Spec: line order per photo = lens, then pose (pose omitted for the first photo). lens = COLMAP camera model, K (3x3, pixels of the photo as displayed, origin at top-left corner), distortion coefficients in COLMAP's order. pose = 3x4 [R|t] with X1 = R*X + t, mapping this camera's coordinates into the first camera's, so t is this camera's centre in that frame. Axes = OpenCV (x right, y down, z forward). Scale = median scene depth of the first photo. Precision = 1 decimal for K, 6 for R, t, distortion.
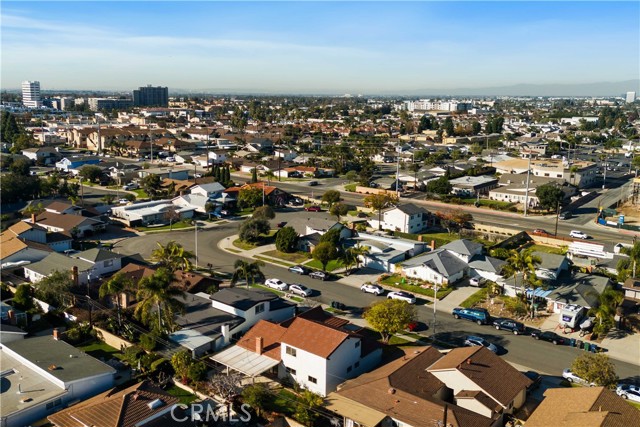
lens RADIAL K [[554.0, 0, 310.0], [0, 554.0, 211.4], [0, 0, 1]] dist [0.144005, -0.280192]
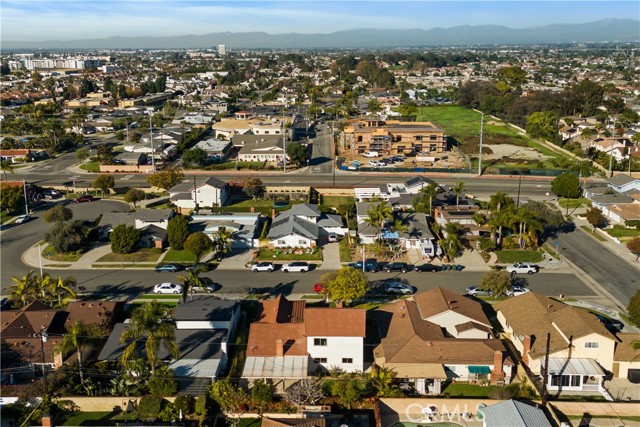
lens RADIAL K [[554.0, 0, 310.0], [0, 554.0, 211.4], [0, 0, 1]] dist [0.144005, -0.280192]
pose [[0.794477, -0.188075, 0.577438, -0.357204], [0.143424, 0.982047, 0.122526, -0.067599], [-0.590115, -0.014526, 0.807188, 0.114131]]
